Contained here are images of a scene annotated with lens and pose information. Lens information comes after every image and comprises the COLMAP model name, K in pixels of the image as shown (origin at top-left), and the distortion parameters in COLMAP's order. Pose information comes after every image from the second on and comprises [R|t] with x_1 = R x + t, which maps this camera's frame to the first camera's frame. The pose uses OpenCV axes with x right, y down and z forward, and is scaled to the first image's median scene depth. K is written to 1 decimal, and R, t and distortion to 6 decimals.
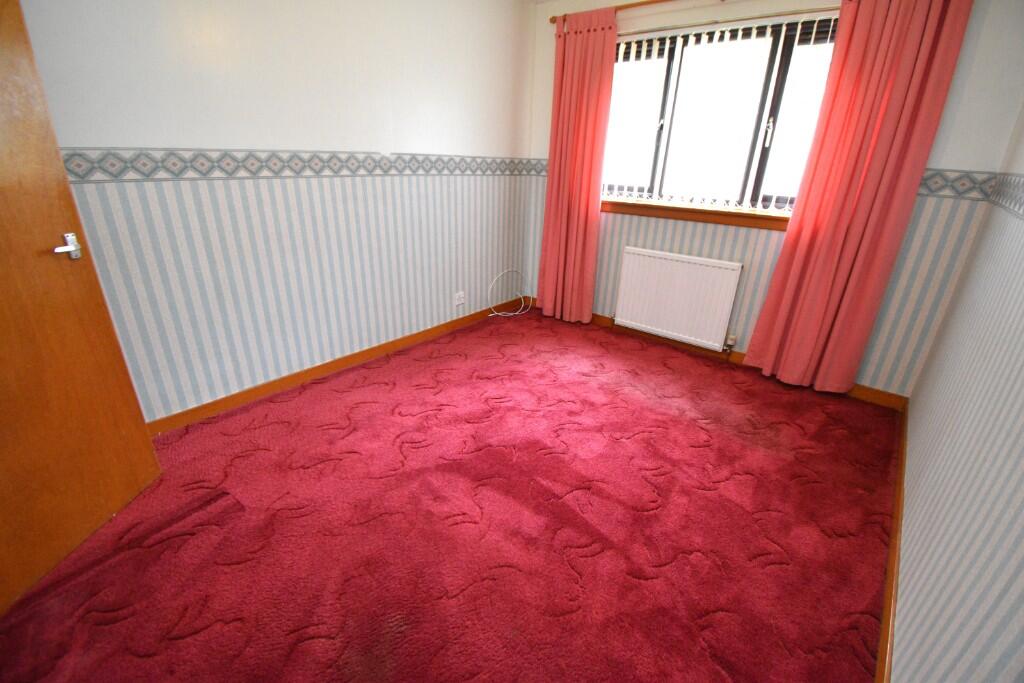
lens RADIAL K [[440.2, 0, 512.0], [0, 440.2, 341.5], [0, 0, 1]] dist [-0.001179, -0.020778]
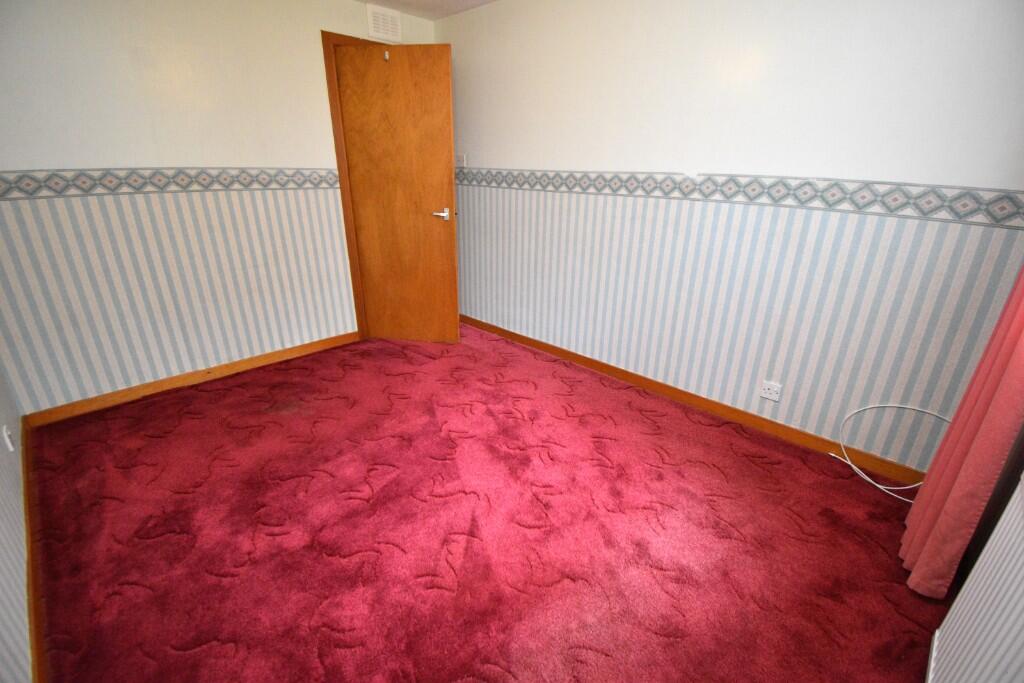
lens RADIAL K [[440.2, 0, 512.0], [0, 440.2, 341.5], [0, 0, 1]] dist [-0.001179, -0.020778]
pose [[-0.066098, 0.333829, -0.940313, 0.678939], [-0.406407, 0.851659, 0.330923, -0.299342], [0.911298, 0.404024, 0.079378, 0.766241]]
